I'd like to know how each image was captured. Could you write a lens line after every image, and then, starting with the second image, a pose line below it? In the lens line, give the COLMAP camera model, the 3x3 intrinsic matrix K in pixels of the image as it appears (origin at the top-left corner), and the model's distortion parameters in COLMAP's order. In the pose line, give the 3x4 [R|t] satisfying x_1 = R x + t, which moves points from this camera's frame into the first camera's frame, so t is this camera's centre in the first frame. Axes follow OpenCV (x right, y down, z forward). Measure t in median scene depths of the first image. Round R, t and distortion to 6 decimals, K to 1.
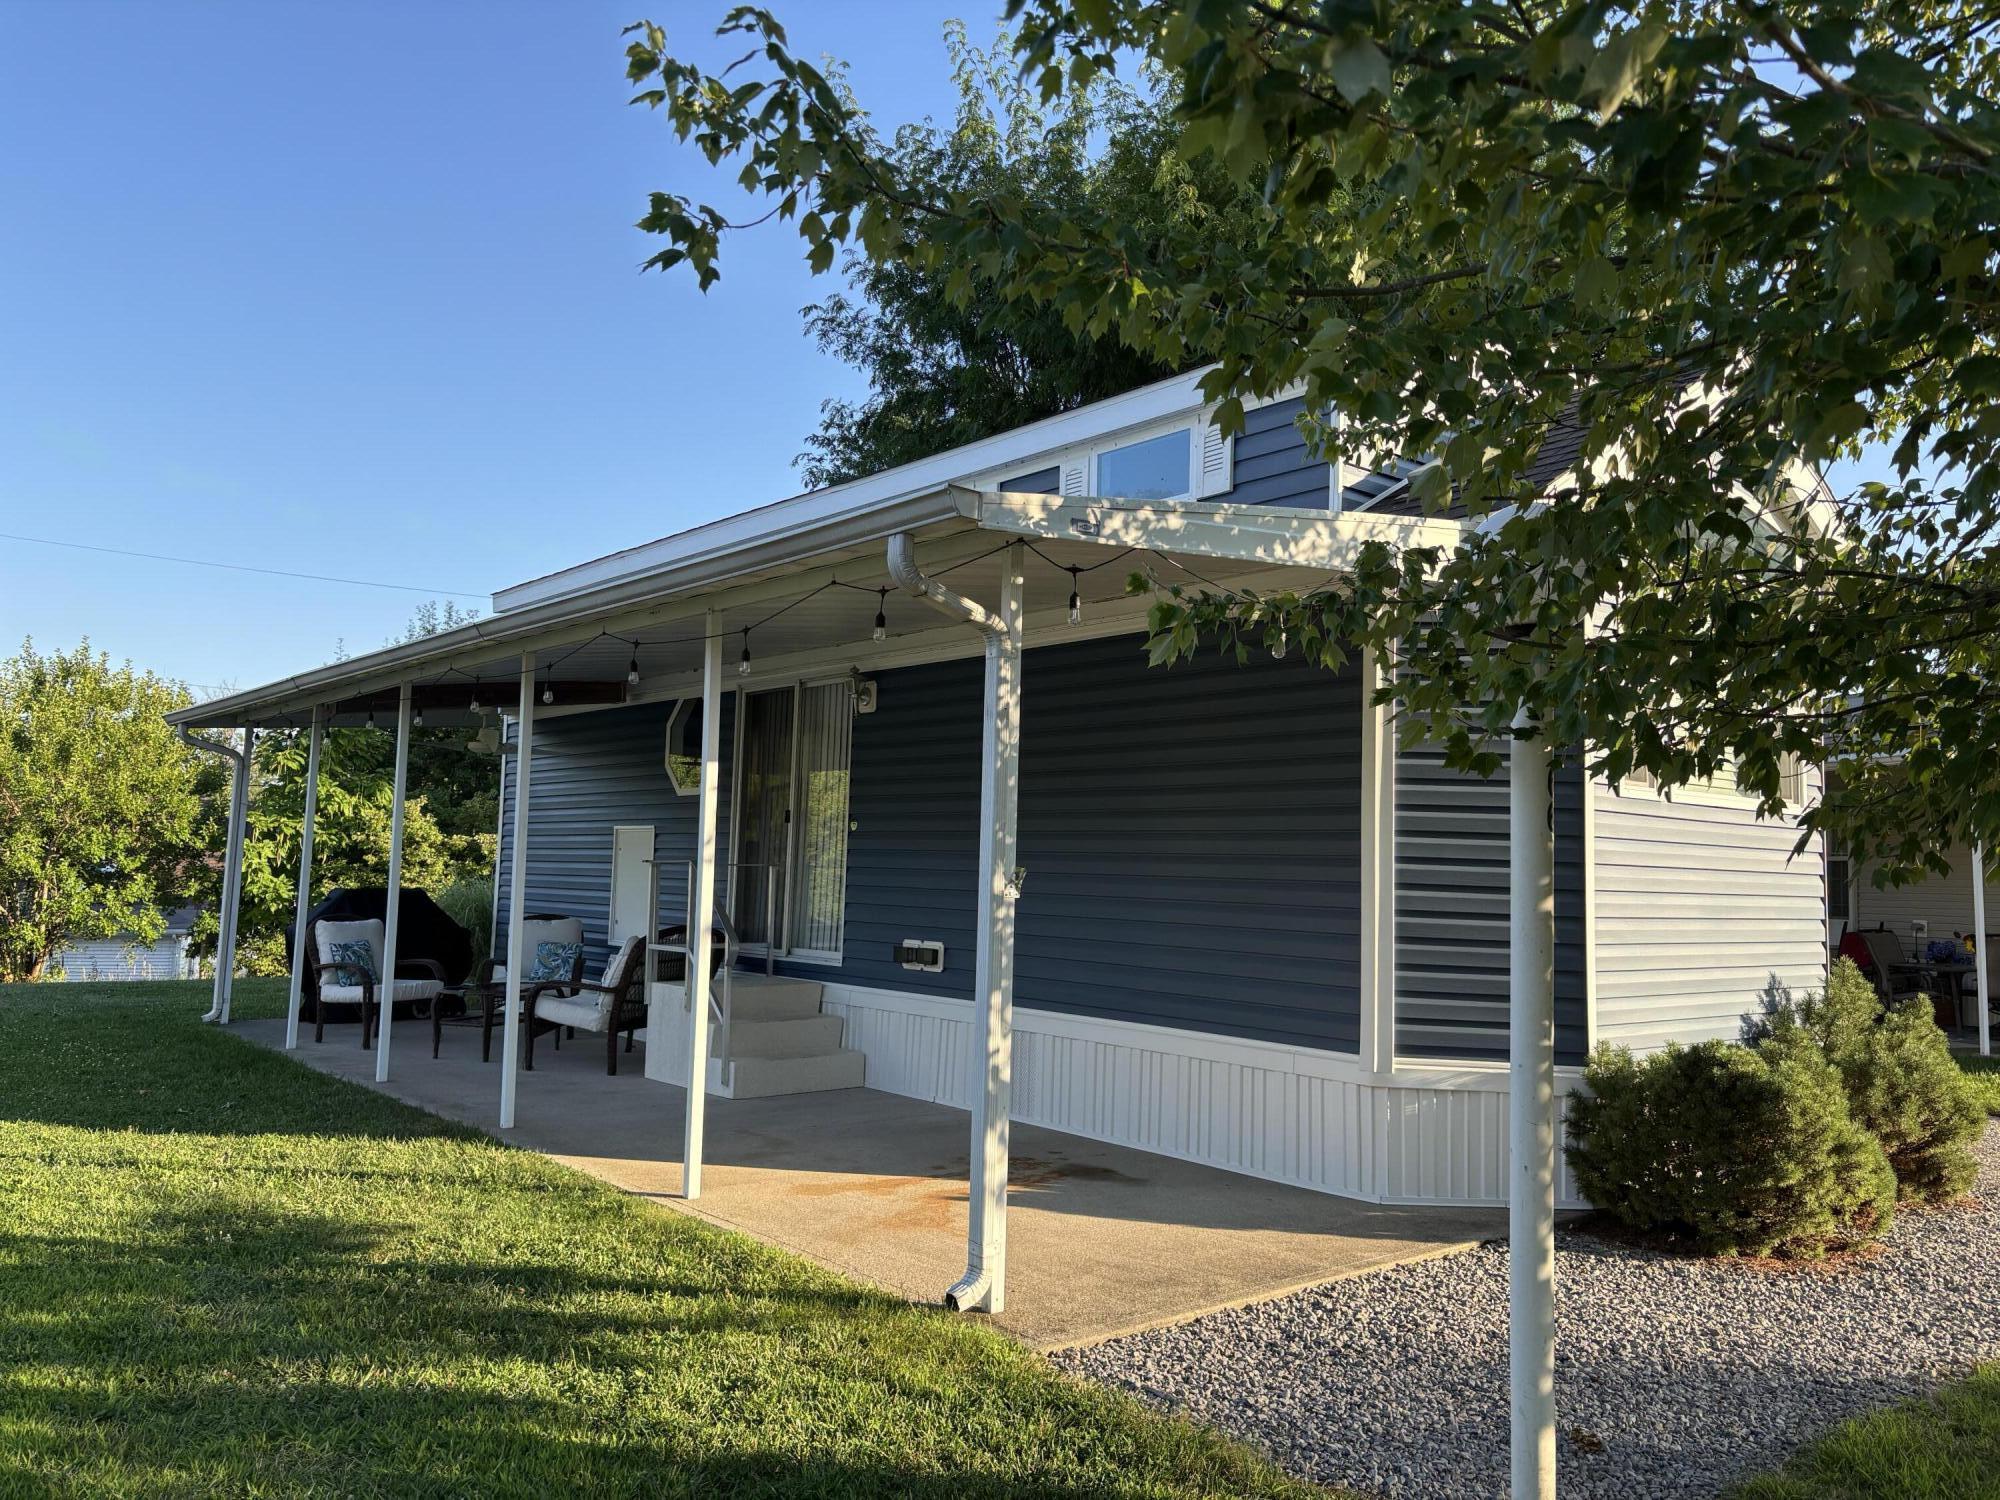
lens RADIAL K [[1509.5, 0, 1003.4], [0, 1509.5, 749.2], [0, 0, 1]] dist [0.030571, -0.000629]
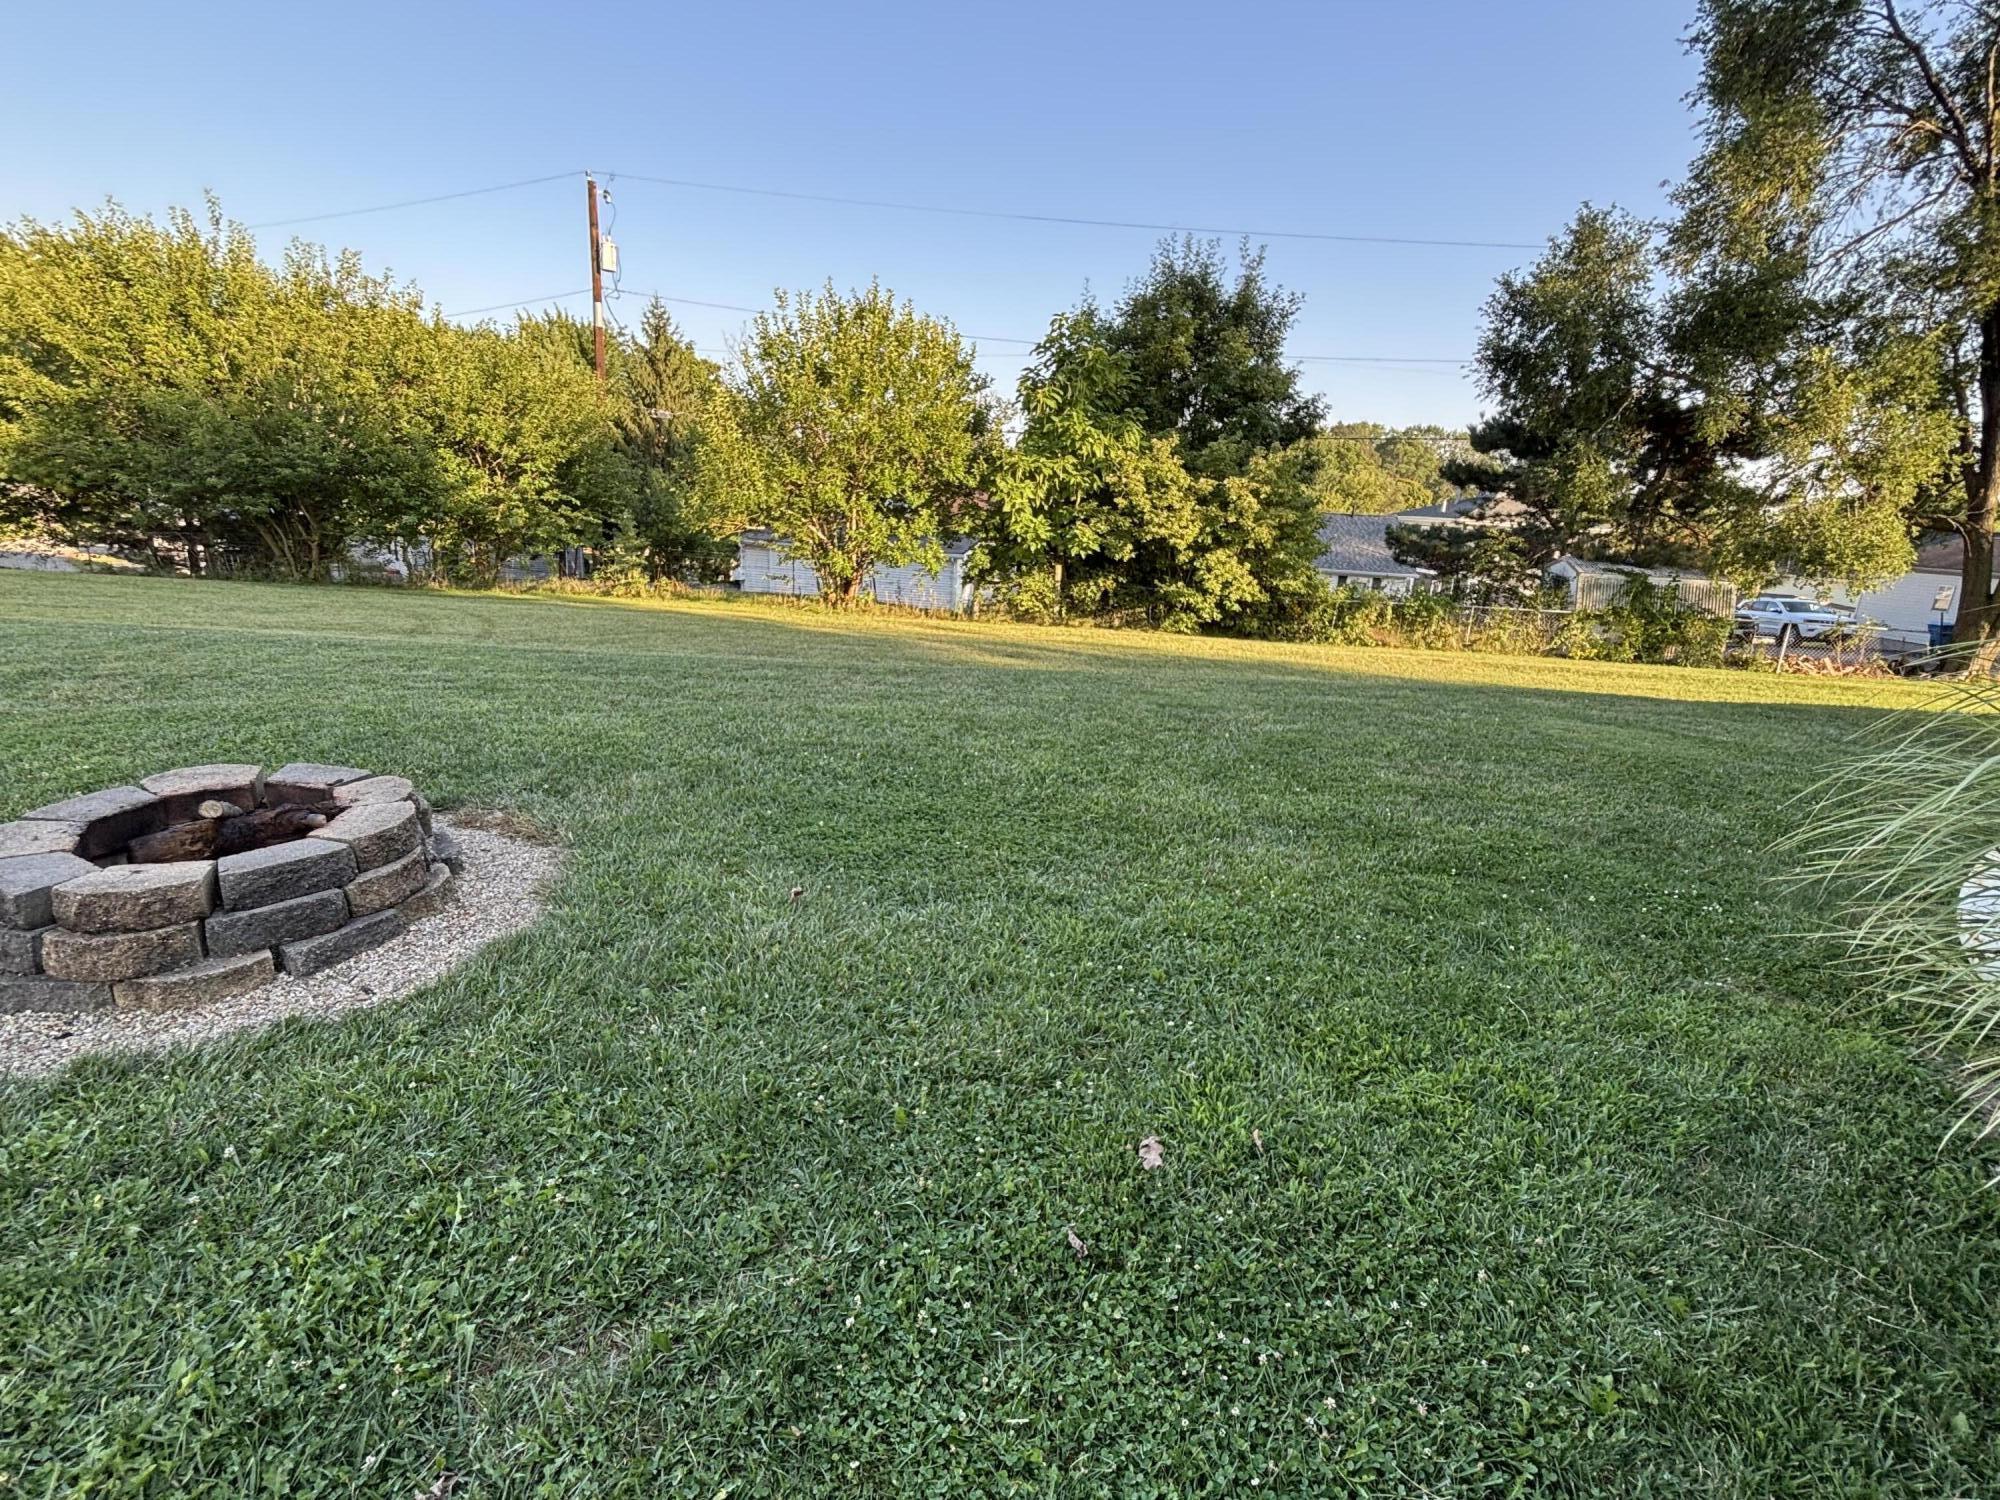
lens RADIAL K [[930.3, 0, 1001.7], [0, 930.3, 756.4], [0, 0, 1]] dist [0.005235, 0.000064]
pose [[0.904262, 0.137707, -0.404163, -0.217988], [0.001610, 0.945458, 0.325741, 0.031077], [0.426975, -0.295205, 0.854720, 0.393193]]
